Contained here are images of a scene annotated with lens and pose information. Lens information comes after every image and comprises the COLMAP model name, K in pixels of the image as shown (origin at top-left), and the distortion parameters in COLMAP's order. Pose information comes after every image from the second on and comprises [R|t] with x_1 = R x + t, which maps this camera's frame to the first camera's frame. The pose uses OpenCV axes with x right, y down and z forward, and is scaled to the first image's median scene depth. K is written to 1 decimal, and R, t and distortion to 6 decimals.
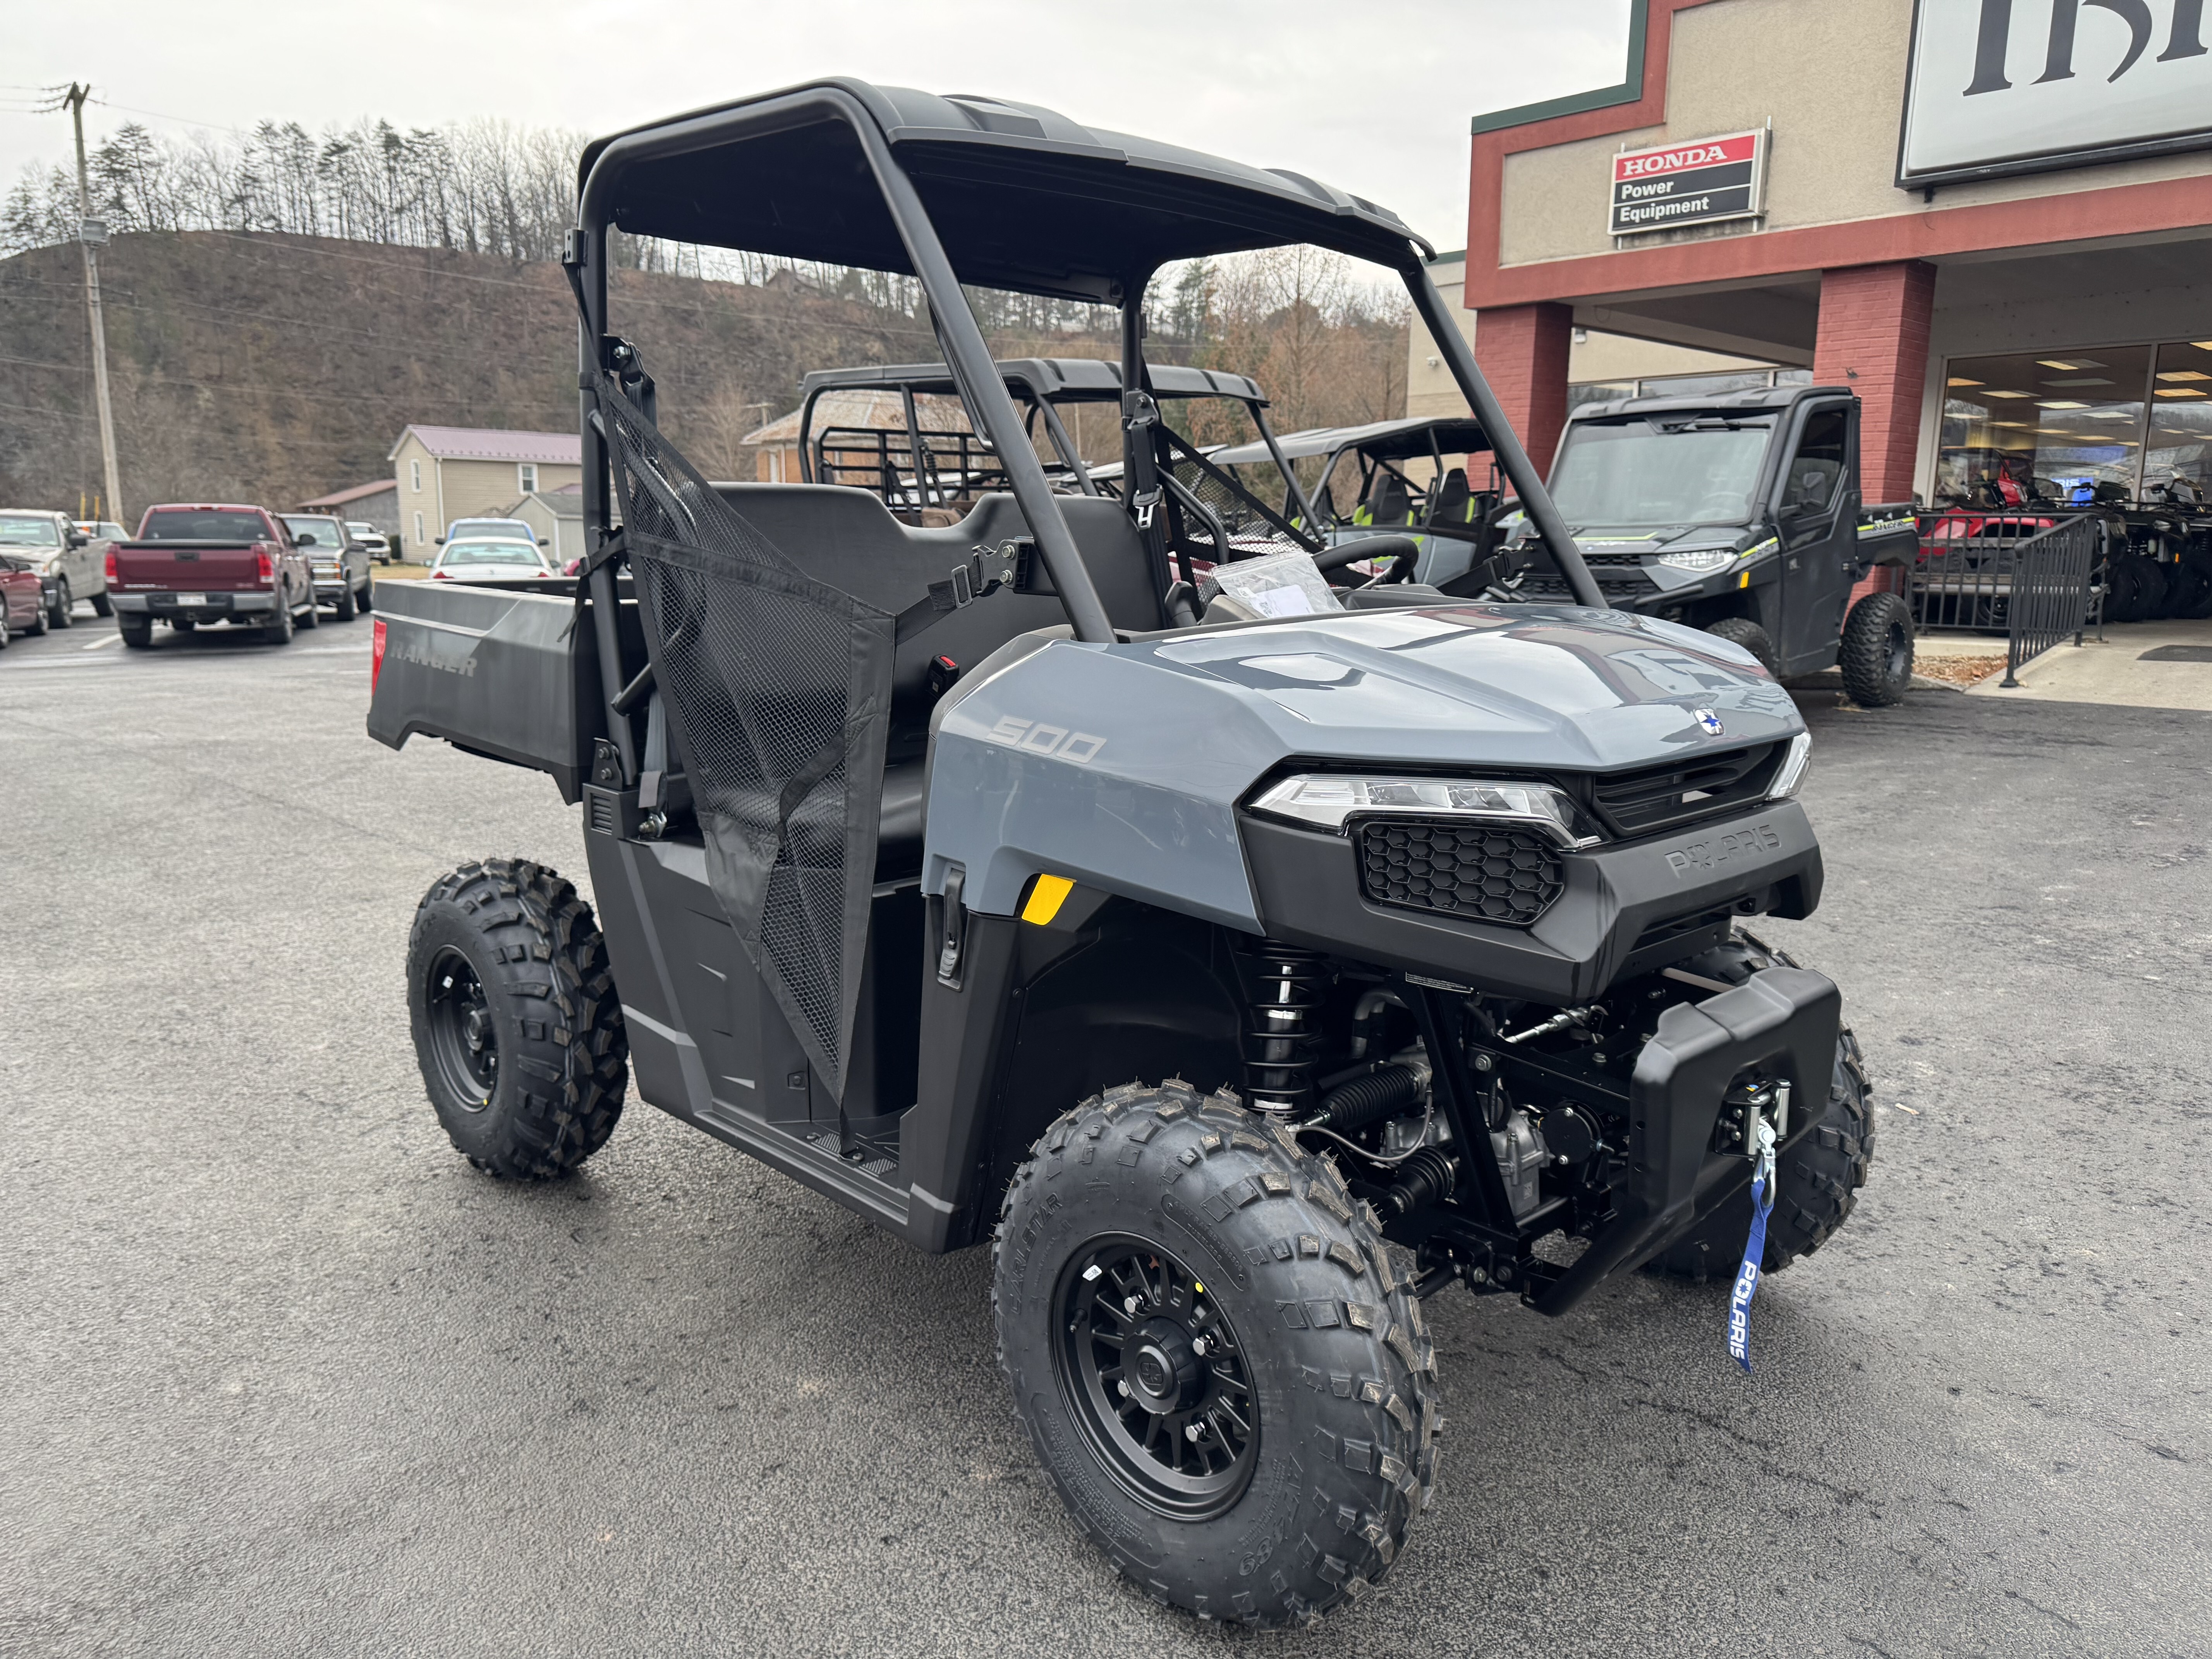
lens RADIAL K [[1560.9, 0, 1106.0], [0, 1560.9, 829.5], [0, 0, 1]] dist [0.007712, -0.003736]
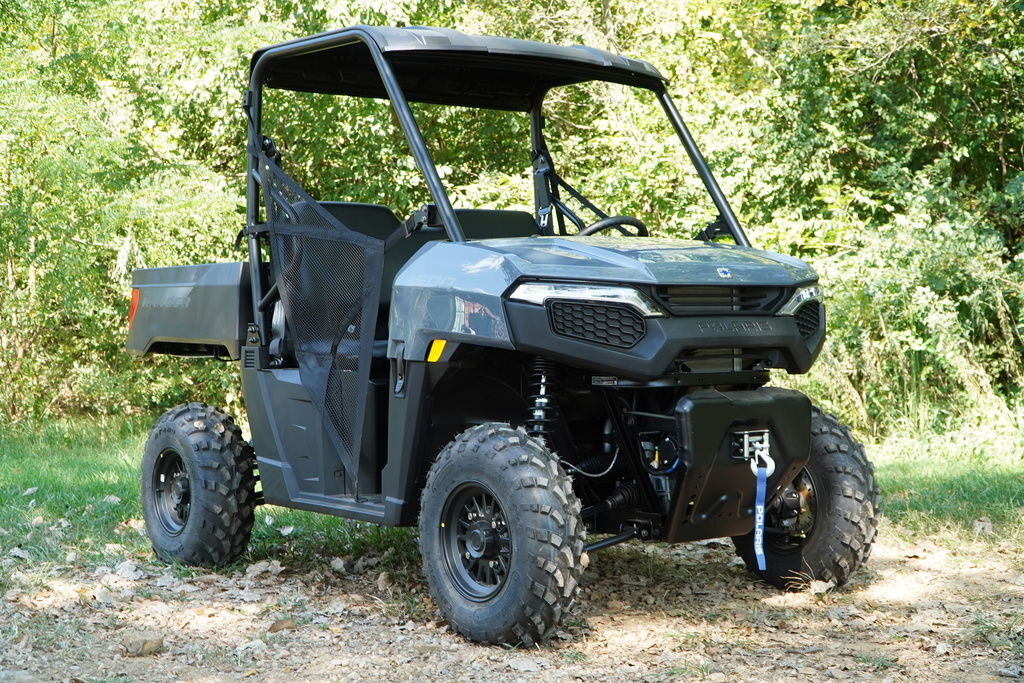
lens RADIAL K [[1596.2, 0, 512.0], [0, 1596.2, 341.5], [0, 0, 1]] dist [-0.571000, 0.003061]
pose [[0.992988, -0.023516, -0.115854, 0.059438], [0.002686, 0.984250, -0.176762, 0.076927], [0.118186, 0.175211, 0.977411, -0.225531]]
